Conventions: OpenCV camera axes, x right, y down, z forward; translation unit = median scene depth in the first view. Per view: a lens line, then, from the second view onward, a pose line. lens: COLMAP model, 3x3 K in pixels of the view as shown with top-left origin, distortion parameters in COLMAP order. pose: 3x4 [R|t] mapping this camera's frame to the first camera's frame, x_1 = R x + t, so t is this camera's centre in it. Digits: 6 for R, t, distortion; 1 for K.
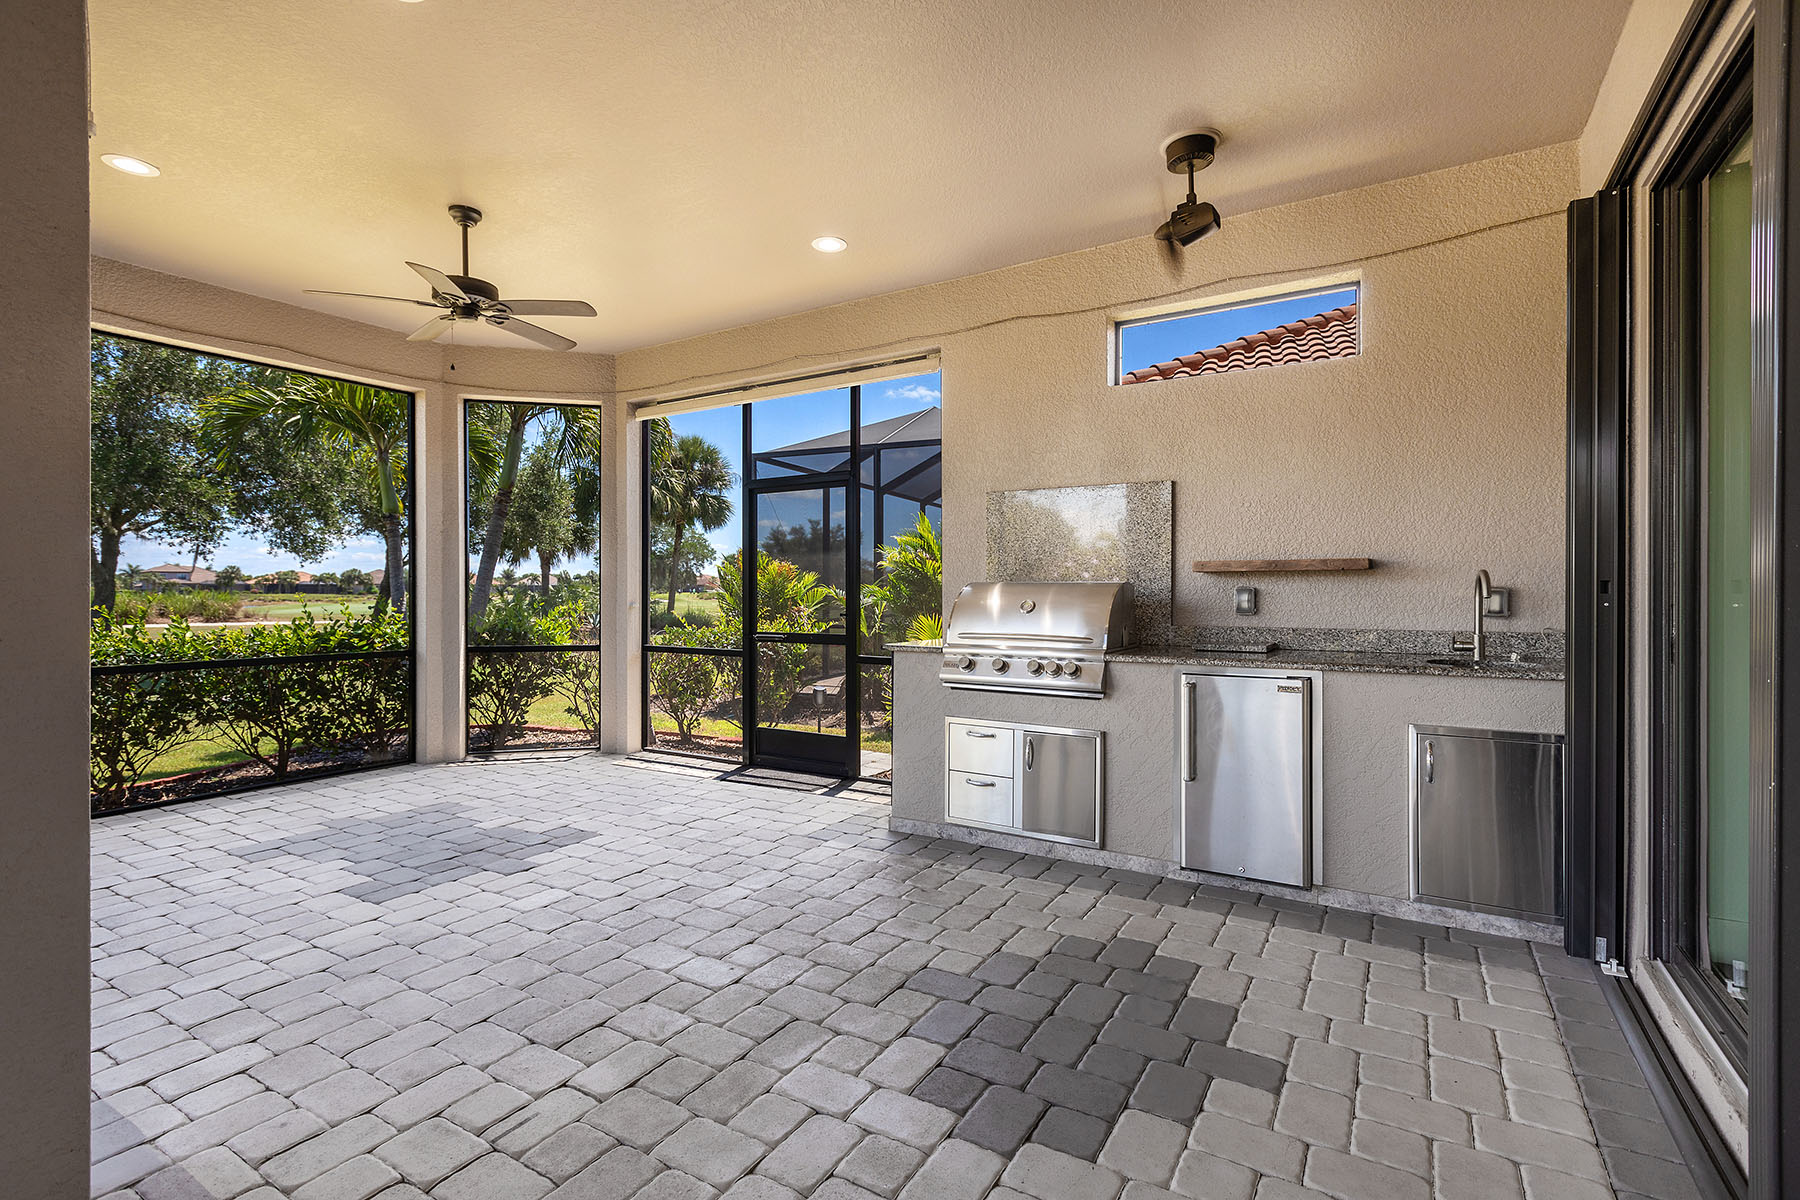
lens RADIAL K [[849.3, 0, 895.8], [0, 849.3, 594.5], [0, 0, 1]] dist [0.000746, 0.000110]
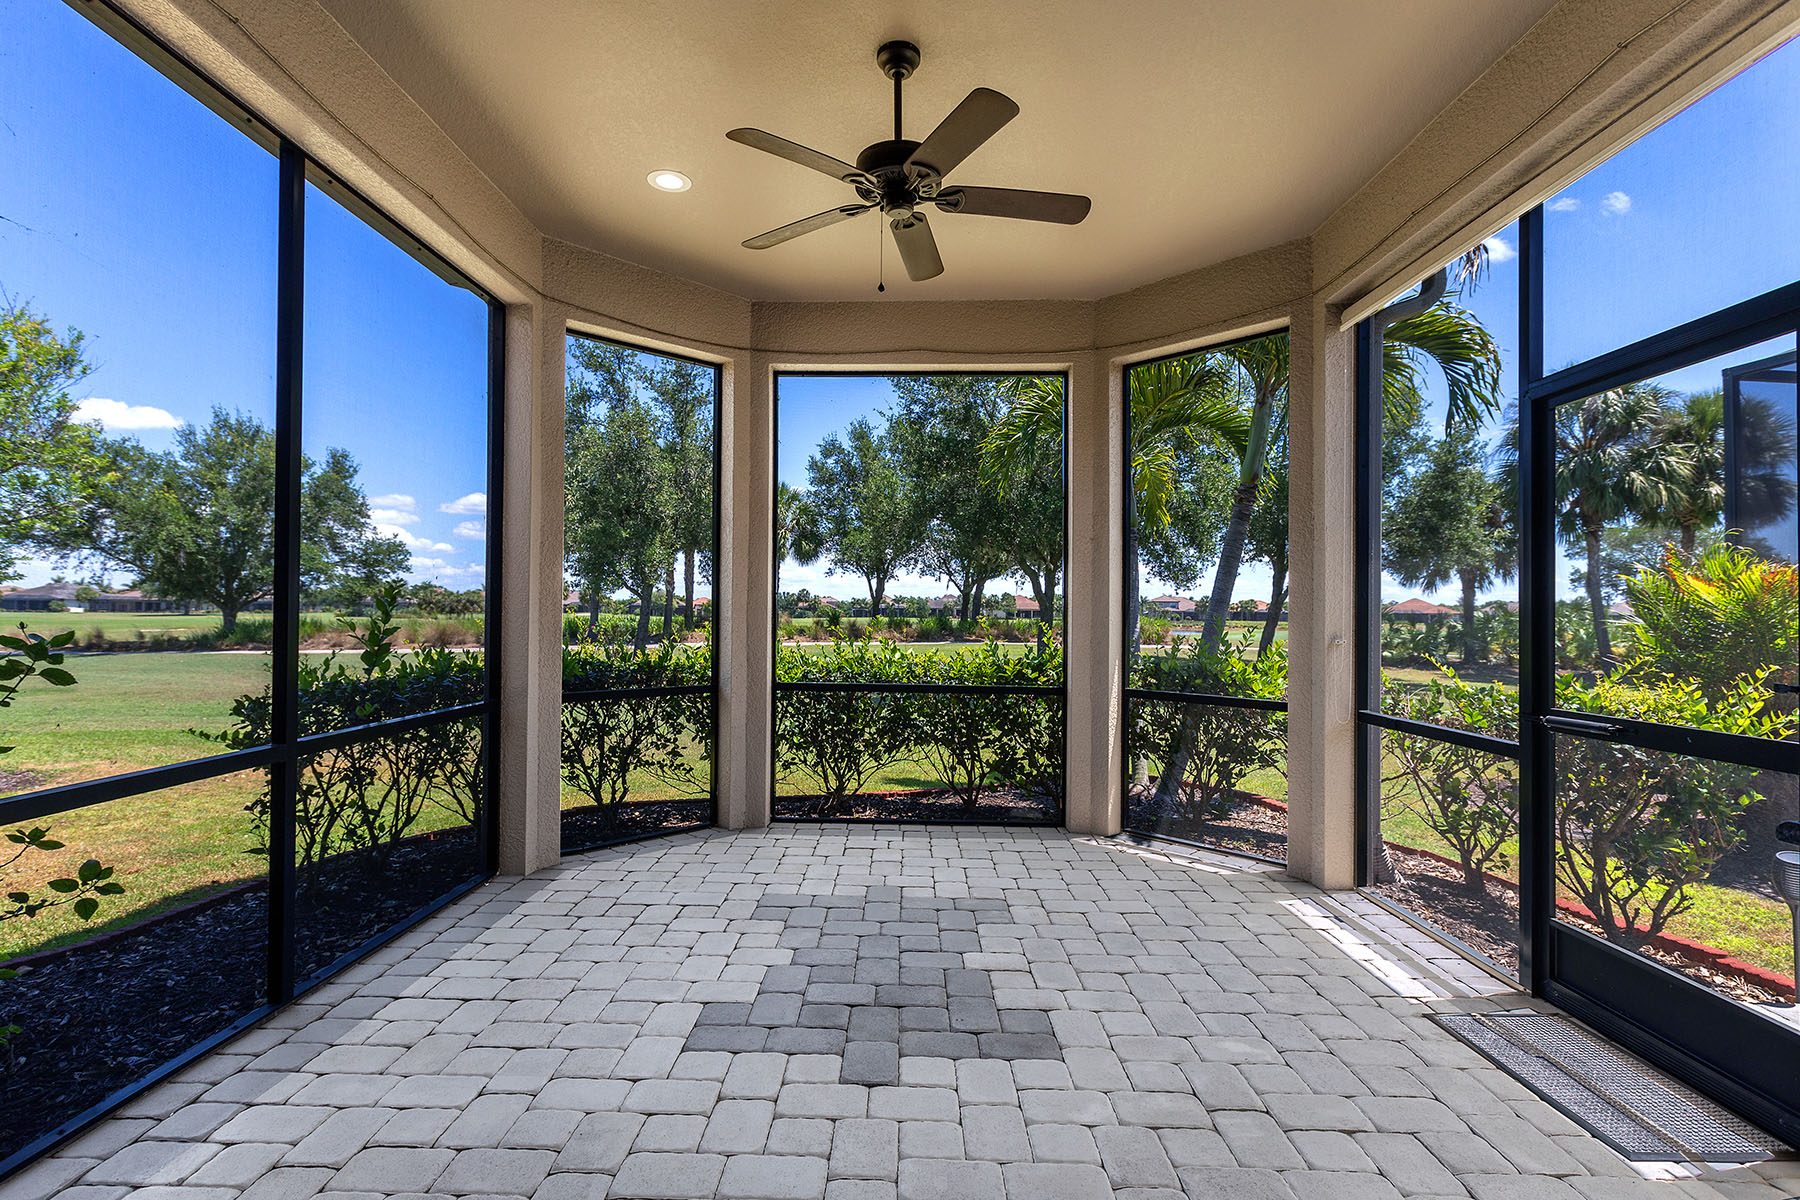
lens RADIAL K [[849.3, 0, 895.2], [0, 849.3, 602.8], [0, 0, 1]] dist [0.000746, 0.000110]
pose [[0.501219, -0.006779, -0.865294, 0.052605], [-0.014463, 0.999764, -0.016210, -0.000212], [0.865199, 0.020639, 0.501003, 0.441815]]
